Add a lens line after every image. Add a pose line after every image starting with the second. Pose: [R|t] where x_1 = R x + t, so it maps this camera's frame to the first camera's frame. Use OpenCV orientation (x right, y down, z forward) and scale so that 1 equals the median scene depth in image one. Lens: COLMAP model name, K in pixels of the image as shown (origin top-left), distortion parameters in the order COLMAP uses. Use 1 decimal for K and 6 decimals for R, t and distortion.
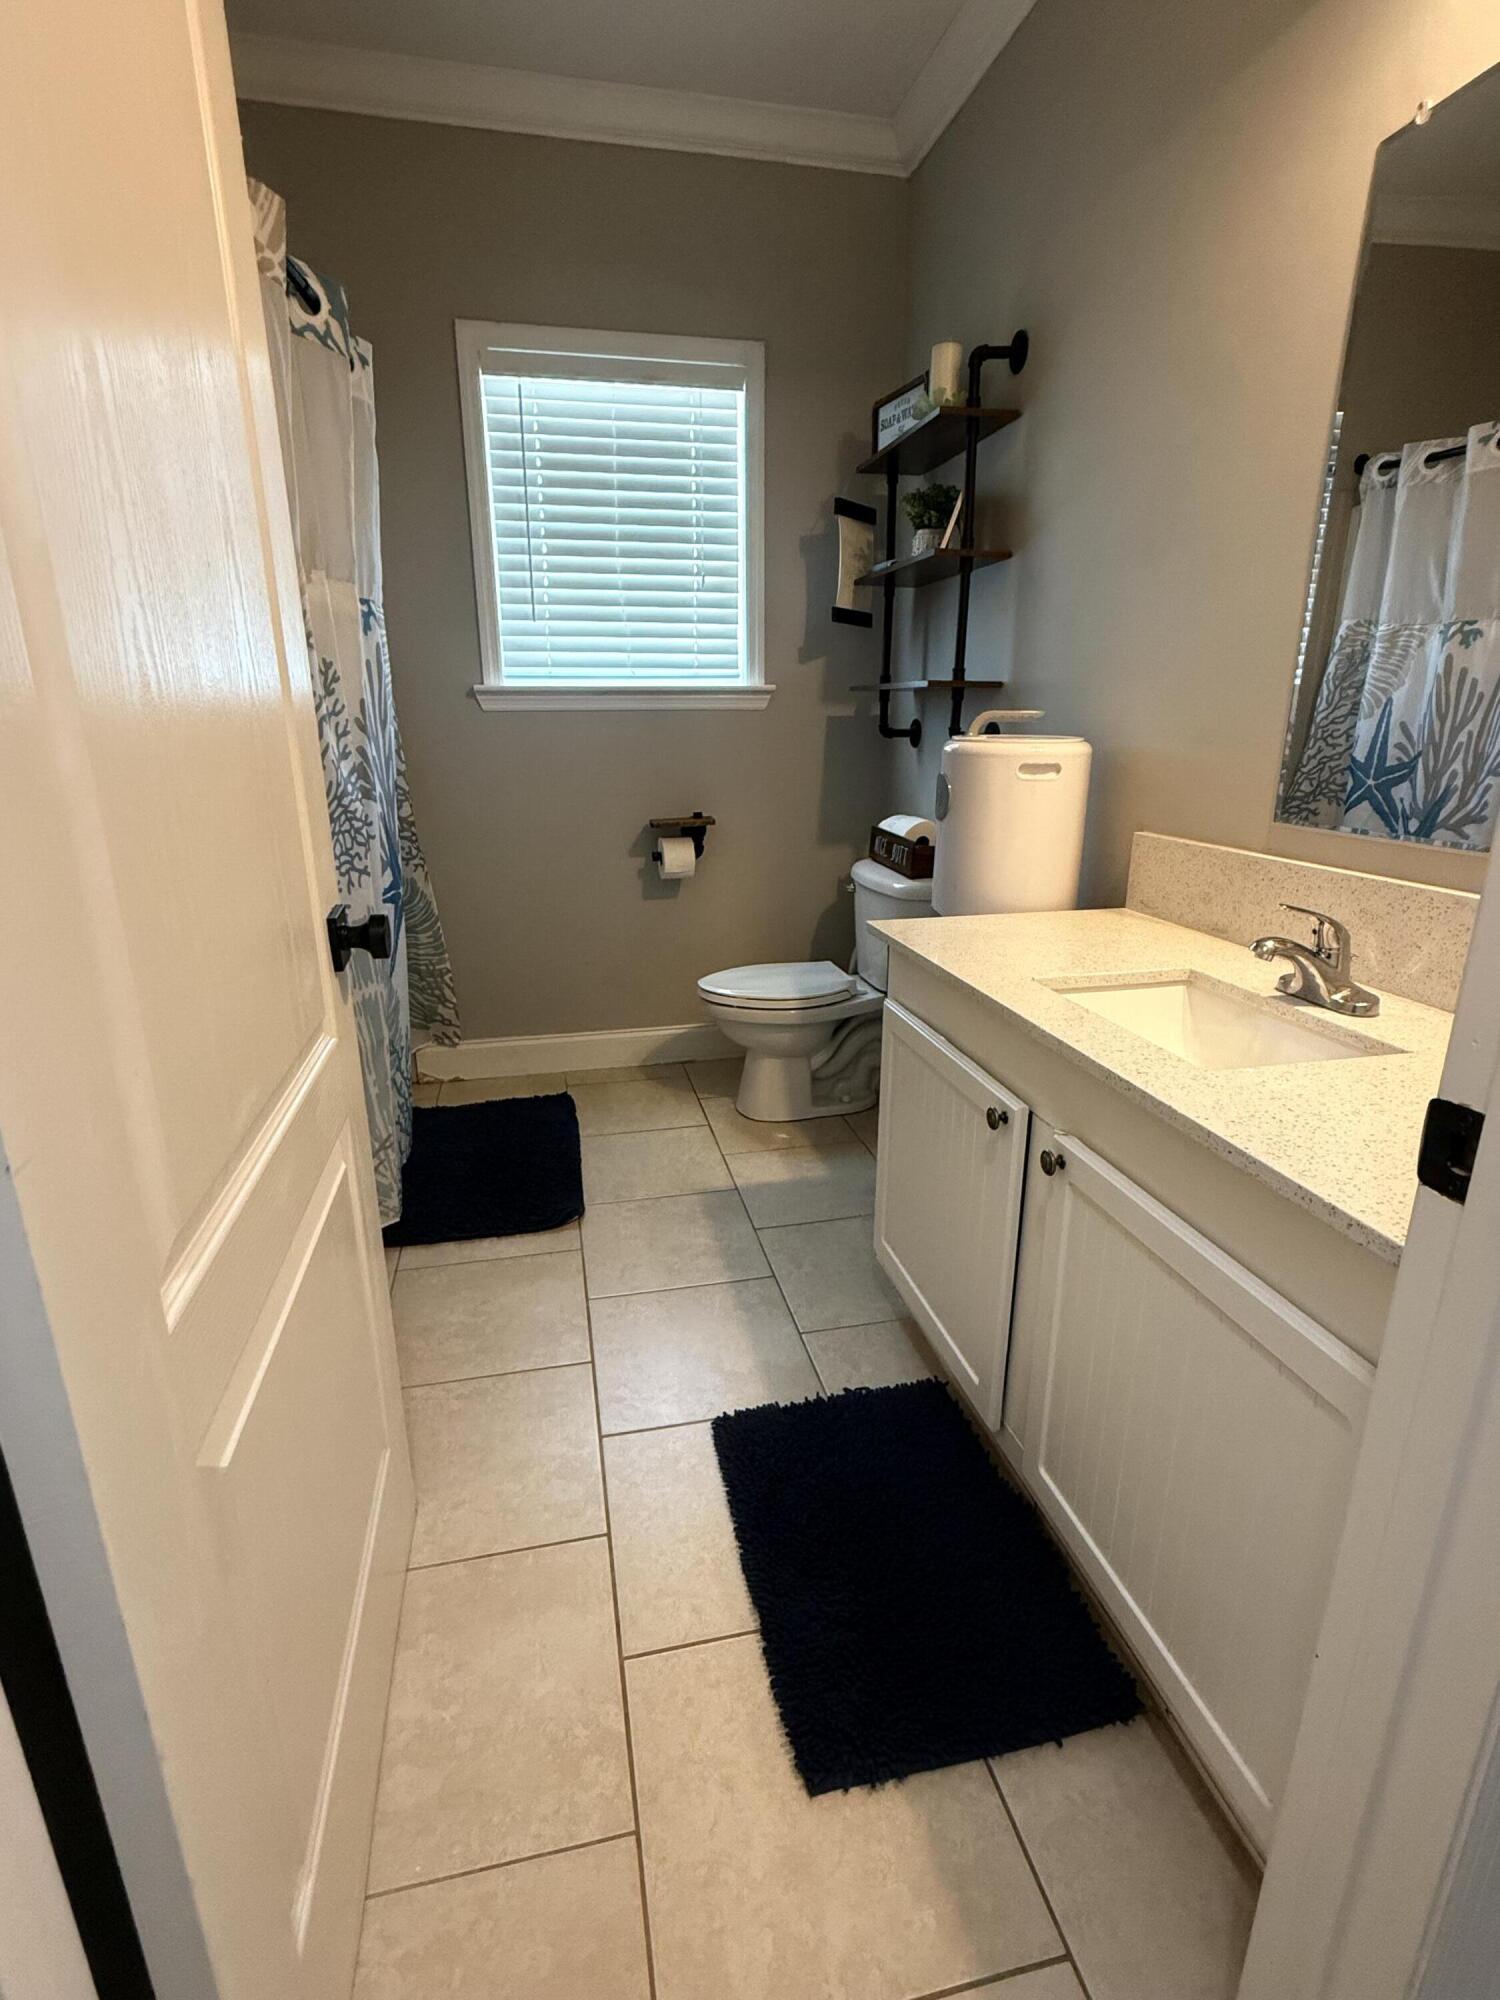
lens RADIAL K [[955.3, 0, 750.5], [0, 955.3, 991.8], [0, 0, 1]] dist [0.002411, -0.001073]
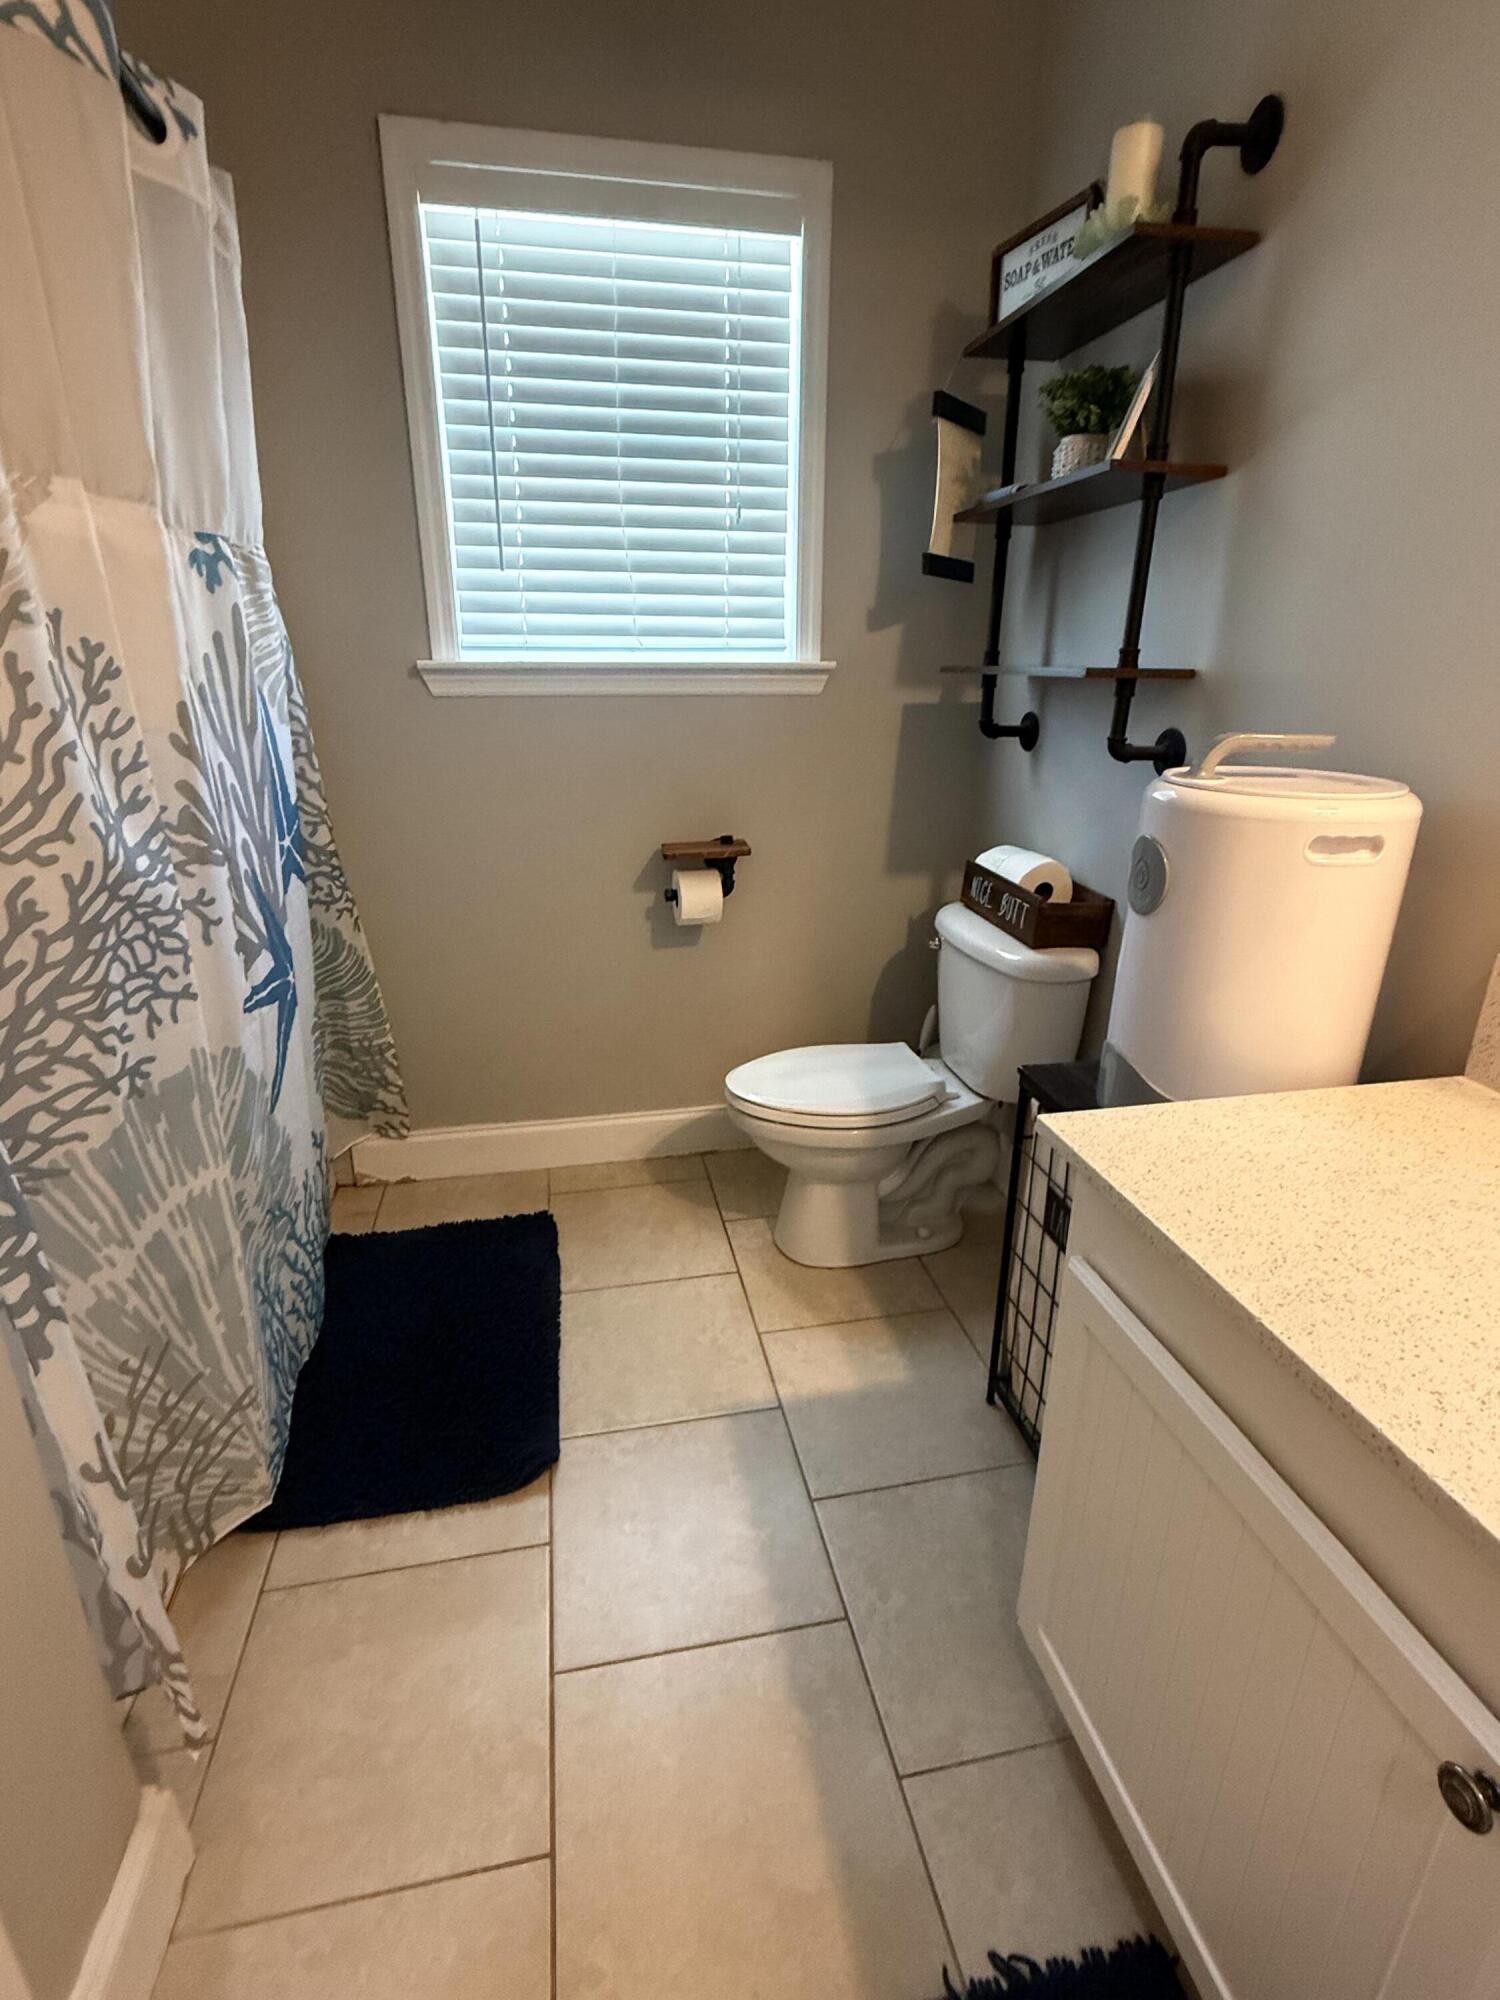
lens RADIAL K [[955.3, 0, 751.3], [0, 955.3, 989.7], [0, 0, 1]] dist [0.002411, -0.001073]
pose [[0.999830, 0.013315, -0.012748, -0.028269], [-0.012731, 0.998914, 0.044812, -0.115544], [0.013330, -0.044642, 0.998914, 0.291087]]
